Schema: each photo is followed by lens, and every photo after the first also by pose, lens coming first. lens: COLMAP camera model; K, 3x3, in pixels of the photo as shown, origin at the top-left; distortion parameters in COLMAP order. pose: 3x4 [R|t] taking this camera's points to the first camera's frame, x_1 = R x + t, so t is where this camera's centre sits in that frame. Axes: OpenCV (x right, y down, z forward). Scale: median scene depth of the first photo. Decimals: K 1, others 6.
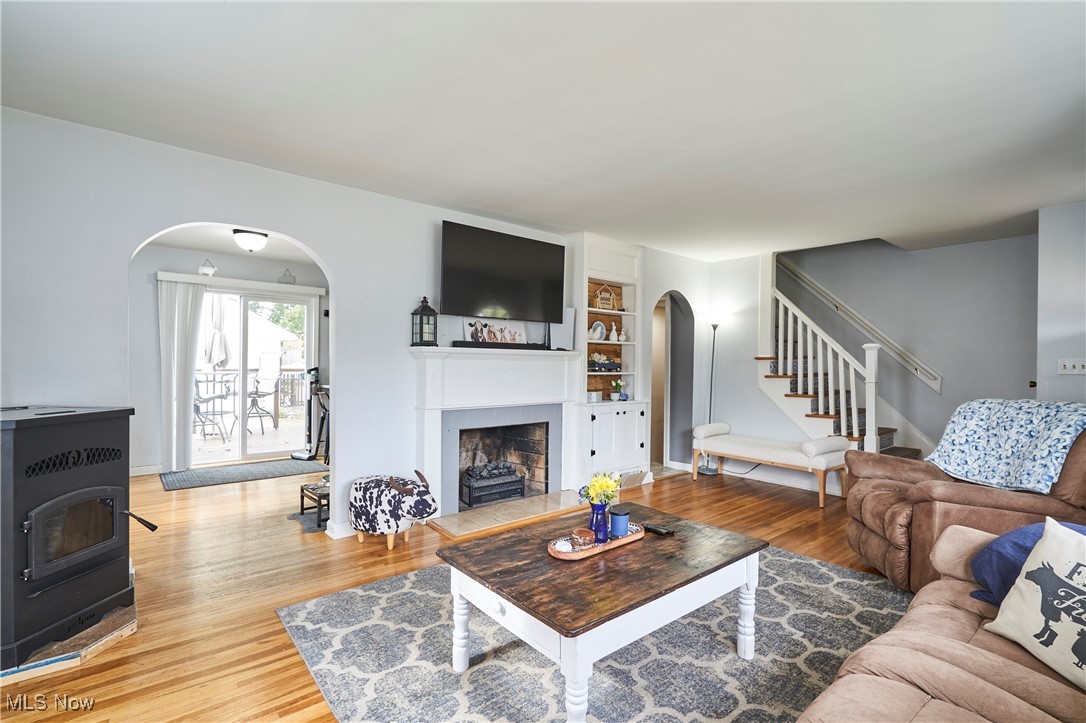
lens RADIAL K [[501.4, 0, 542.9], [0, 501.4, 365.5], [0, 0, 1]] dist [-0.000859, 0.000128]
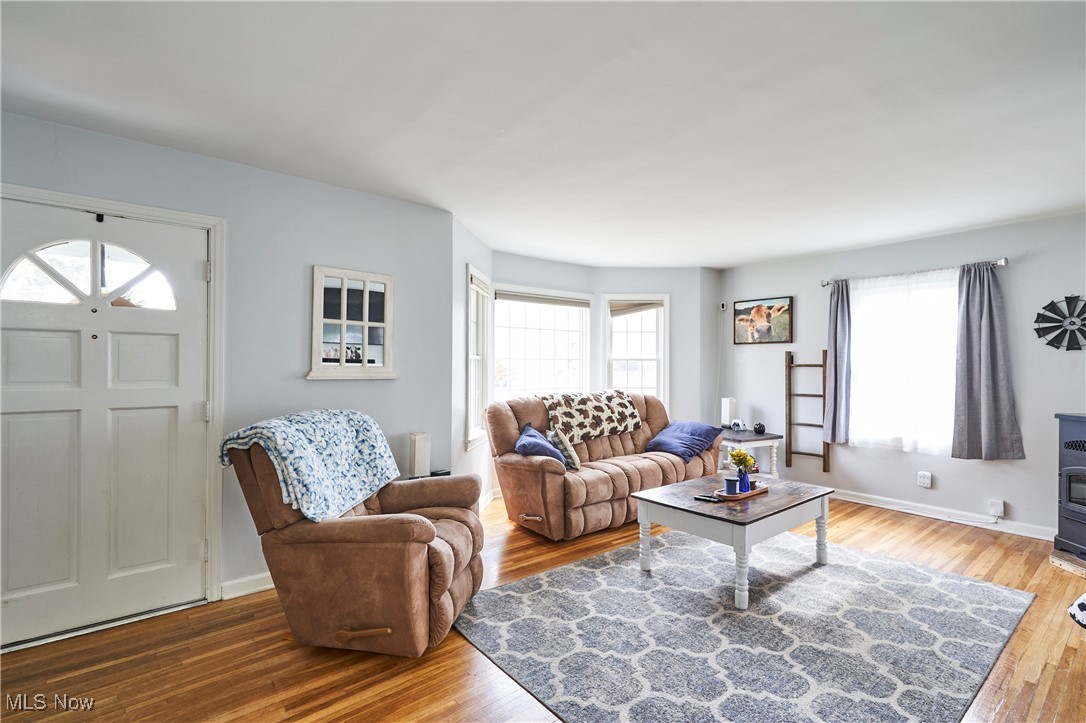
lens RADIAL K [[501.4, 0, 542.9], [0, 501.4, 365.5], [0, 0, 1]] dist [-0.000859, 0.000128]
pose [[-0.999657, -0.015871, 0.020824, 0.515878], [-0.015814, 0.999871, 0.002916, -0.027268], [-0.020868, 0.002586, -0.999779, 1.881351]]
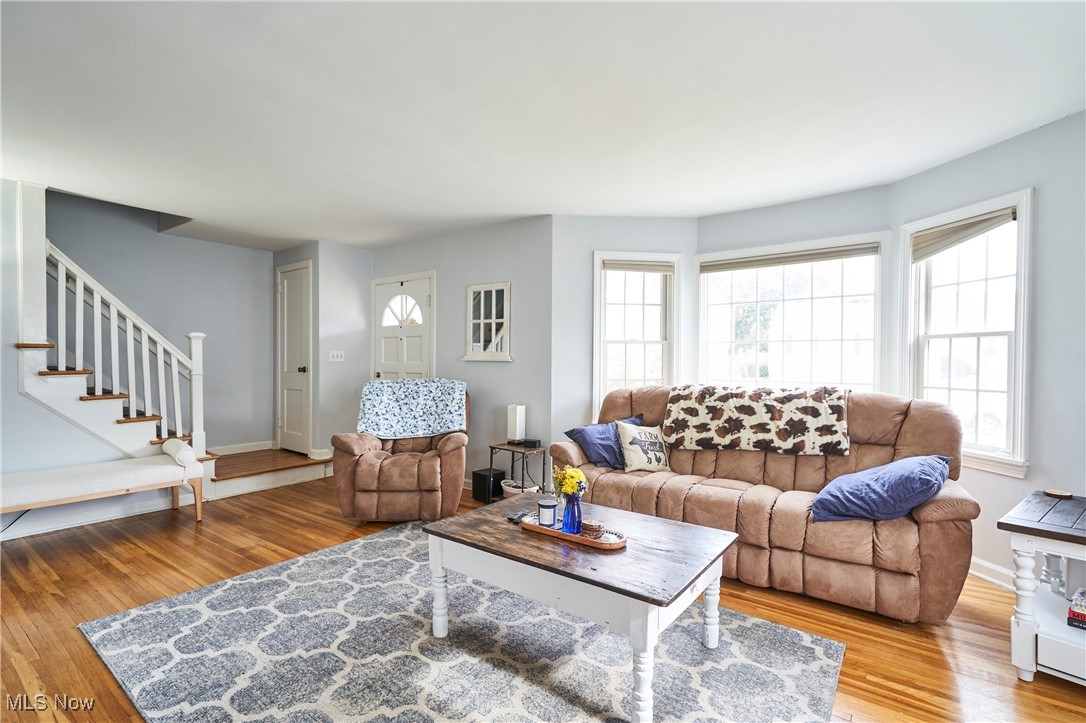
lens RADIAL K [[501.4, 0, 542.9], [0, 501.4, 365.5], [0, 0, 1]] dist [-0.000859, 0.000128]
pose [[-0.224637, -0.024938, 0.974123, -0.635389], [-0.001515, 0.999680, 0.025243, -0.012111], [-0.974441, 0.004195, -0.224603, 0.942974]]
